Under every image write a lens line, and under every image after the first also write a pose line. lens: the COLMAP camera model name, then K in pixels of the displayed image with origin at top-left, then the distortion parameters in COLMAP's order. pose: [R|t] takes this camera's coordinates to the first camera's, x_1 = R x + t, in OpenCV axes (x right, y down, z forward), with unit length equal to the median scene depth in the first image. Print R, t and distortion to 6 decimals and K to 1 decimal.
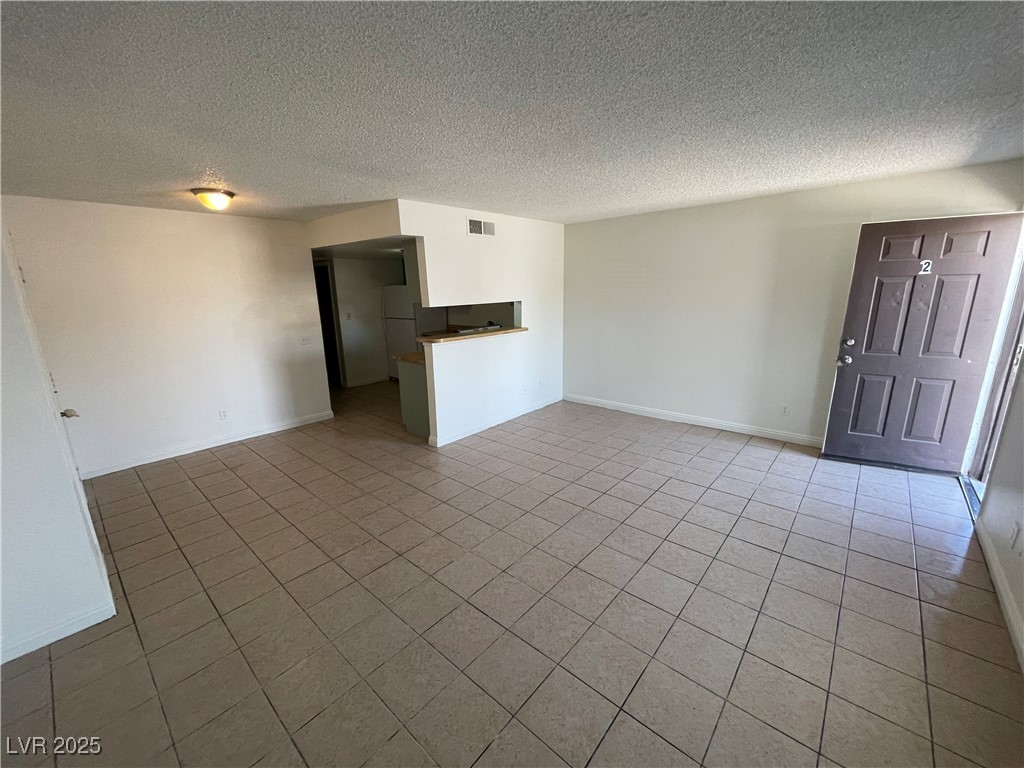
lens RADIAL K [[410.8, 0, 520.7], [0, 410.8, 387.0], [0, 0, 1]] dist [0.000109, 0.000110]
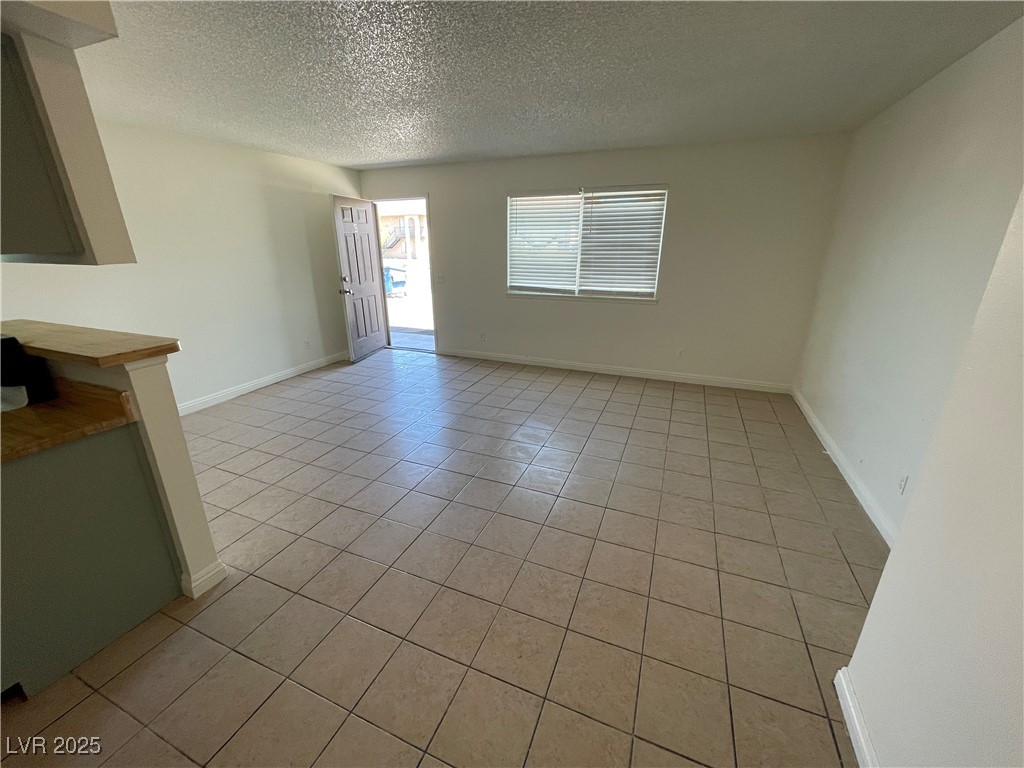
lens RADIAL K [[409.2, 0, 504.5], [0, 409.2, 390.0], [0, 0, 1]] dist [-0.000704, -0.000065]
pose [[-0.302260, -0.298678, 0.905224, -0.652029], [0.231070, 0.898361, 0.373569, -0.137496], [-0.924795, 0.322085, -0.202523, 0.752748]]
